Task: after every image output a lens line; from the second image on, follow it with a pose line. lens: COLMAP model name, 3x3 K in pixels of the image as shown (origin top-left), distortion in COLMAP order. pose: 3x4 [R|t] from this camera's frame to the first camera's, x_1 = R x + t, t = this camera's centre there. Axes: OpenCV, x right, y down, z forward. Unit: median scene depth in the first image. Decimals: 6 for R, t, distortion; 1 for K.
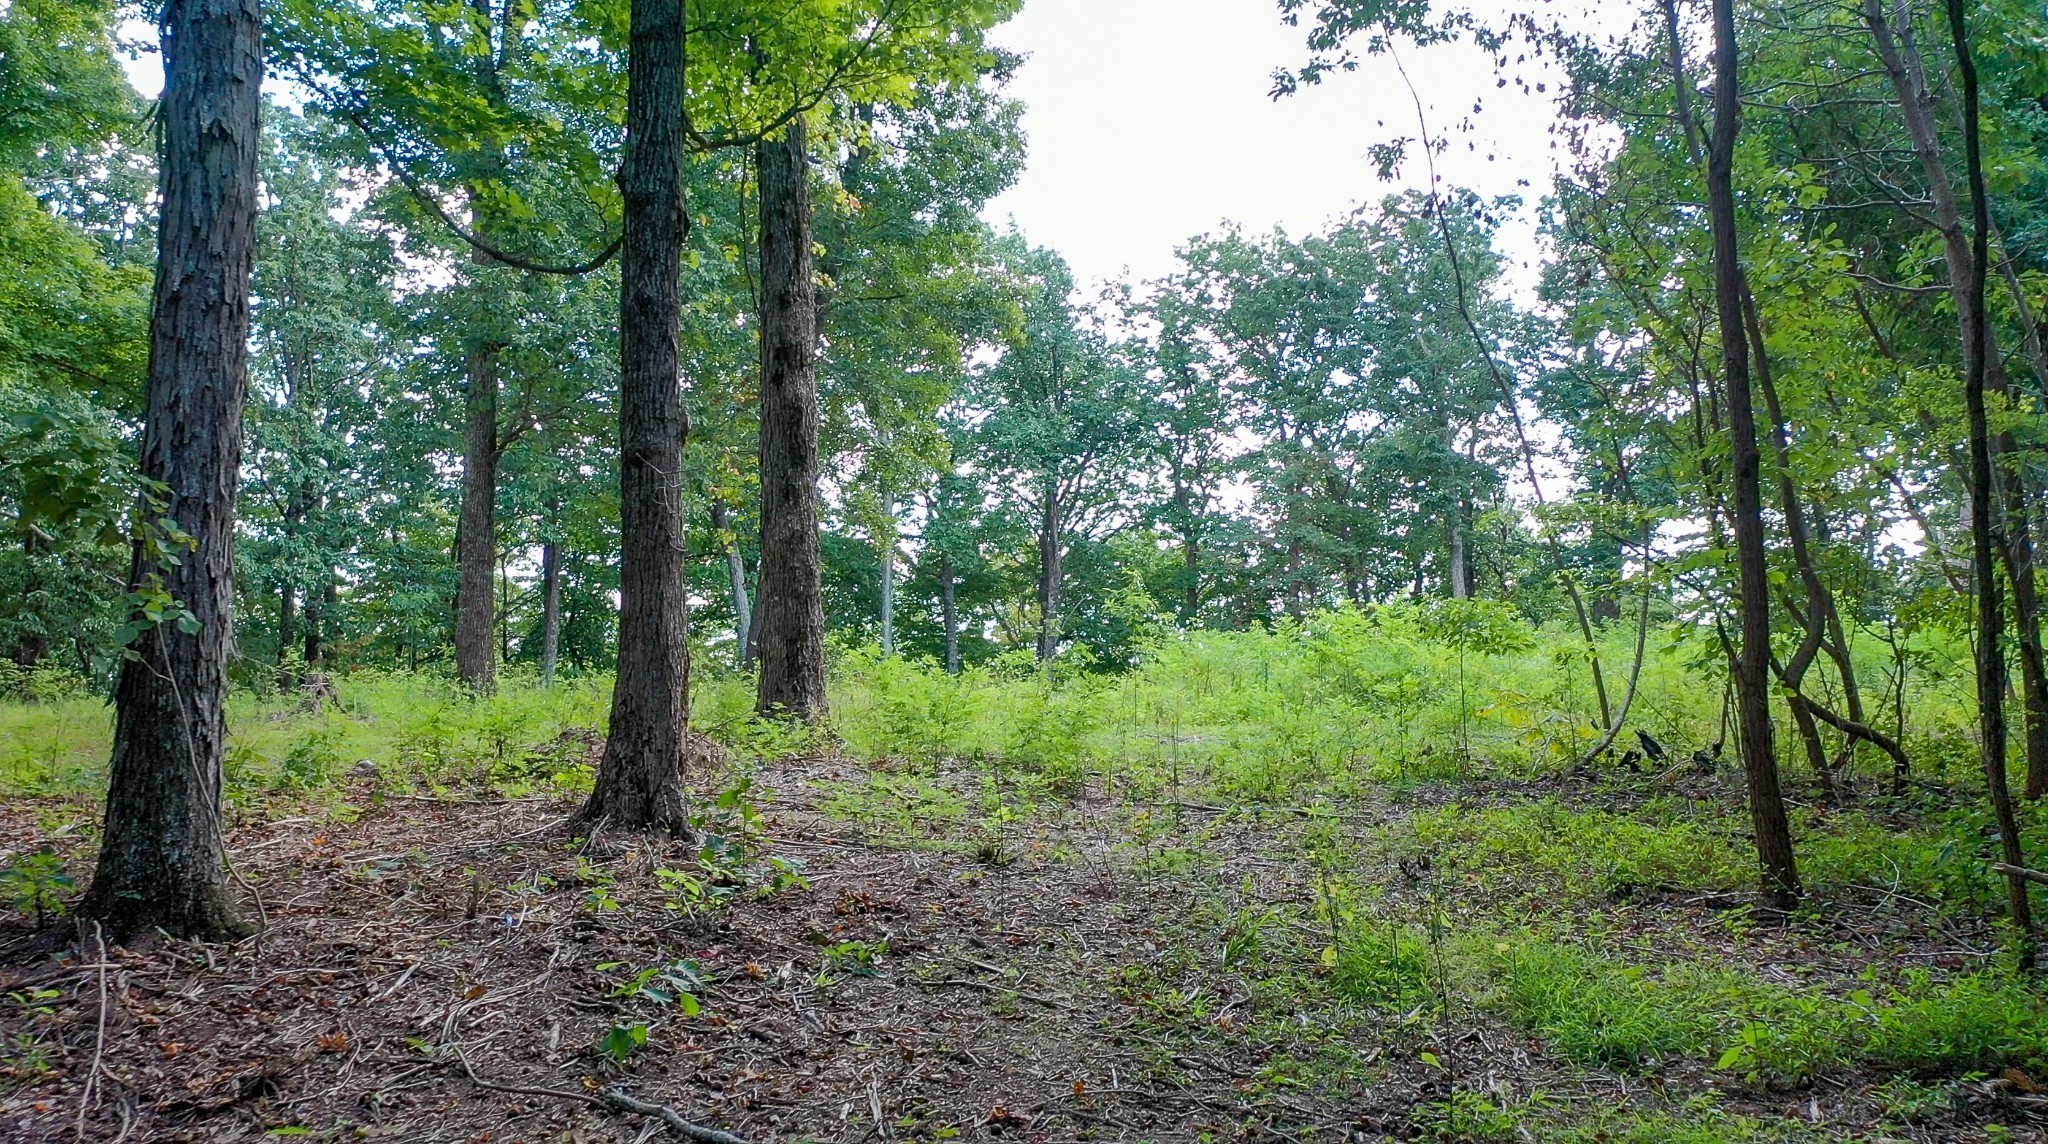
lens RADIAL K [[1770.3, 0, 1016.7], [0, 1770.3, 564.4], [0, 0, 1]] dist [0.057945, 0.008351]
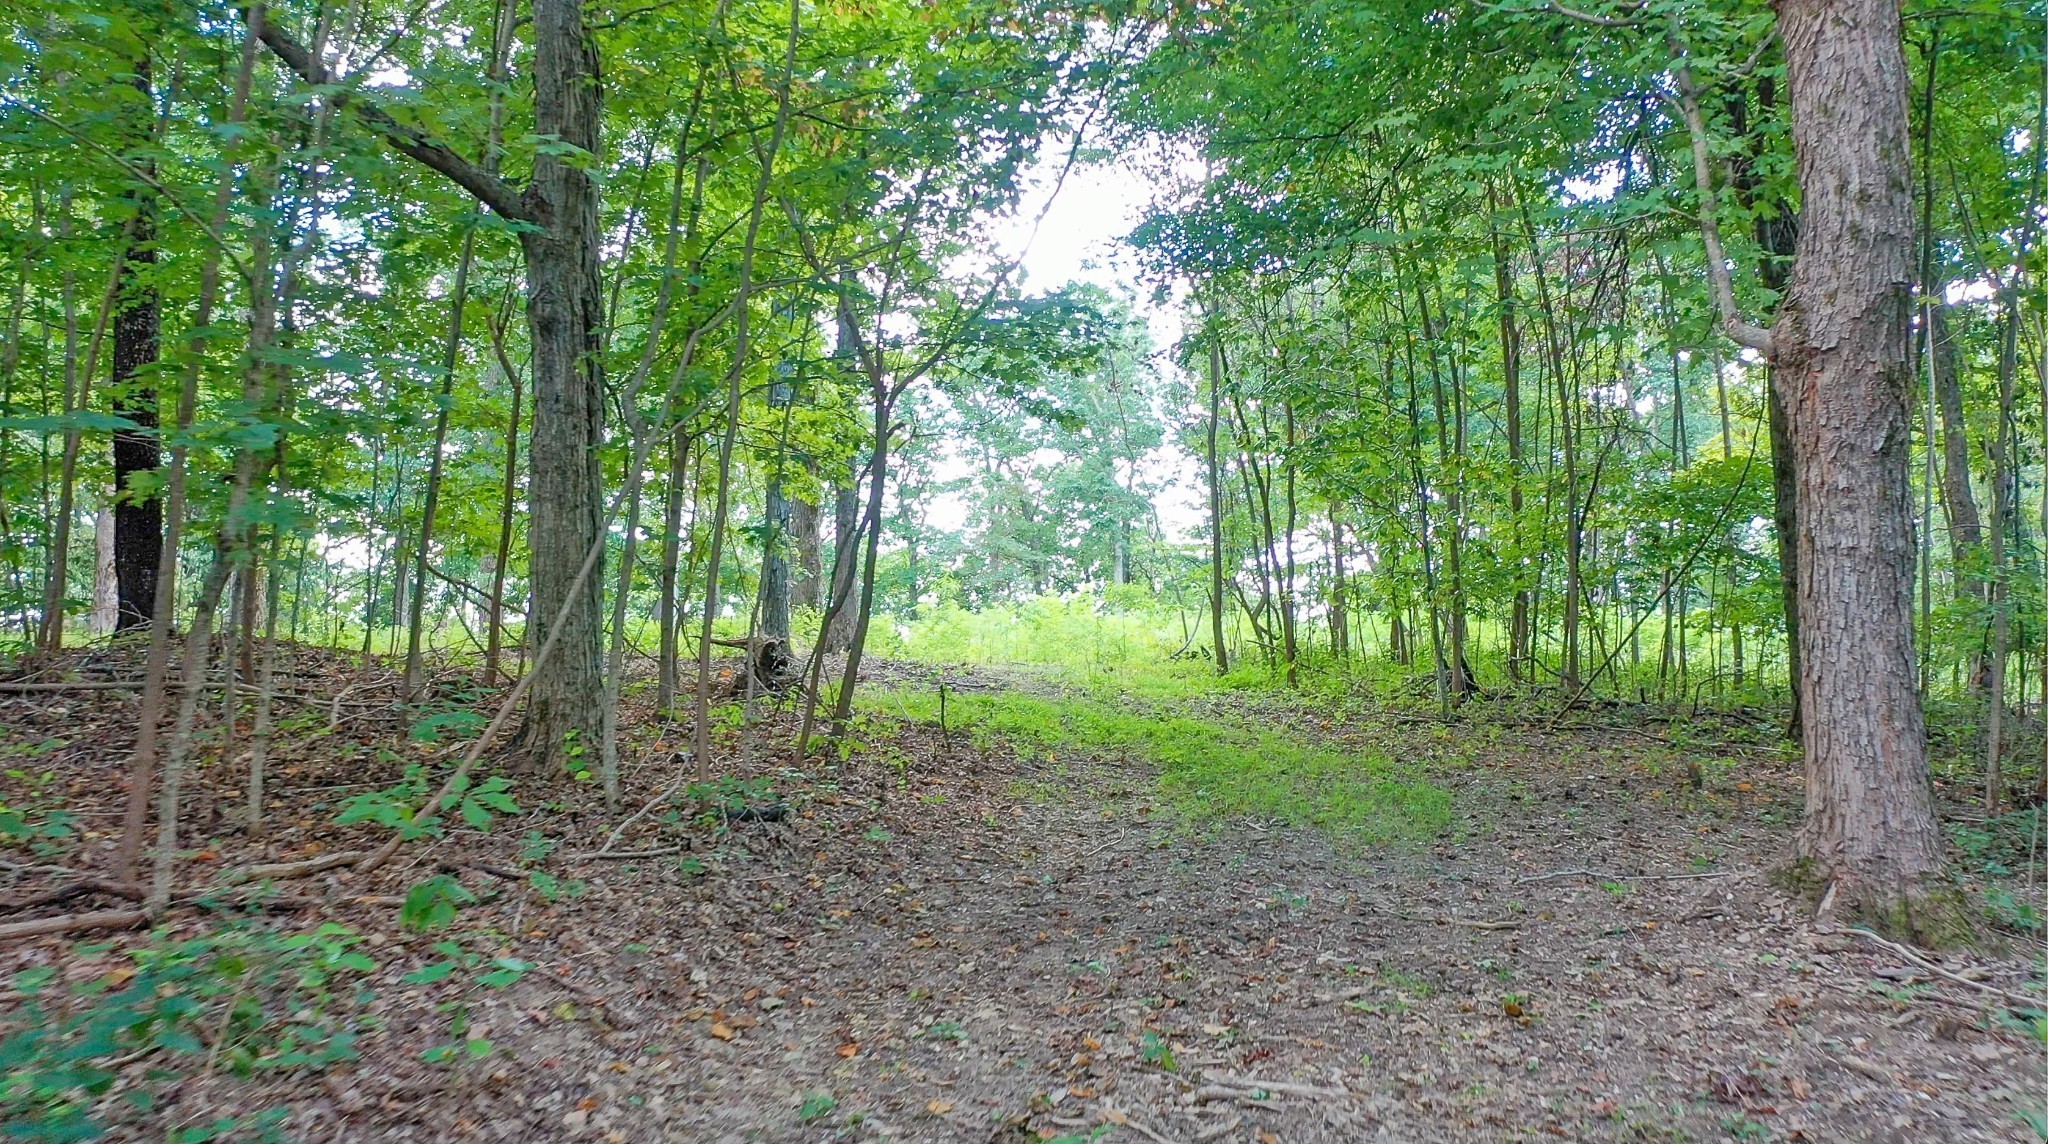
lens RADIAL K [[1770.3, 0, 1043.8], [0, 1770.3, 563.4], [0, 0, 1]] dist [0.057945, 0.008351]
pose [[0.979097, 0.022997, 0.202090, -0.066040], [-0.022713, 0.999735, -0.003723, 0.000958], [-0.202122, -0.000945, 0.979360, -0.254686]]
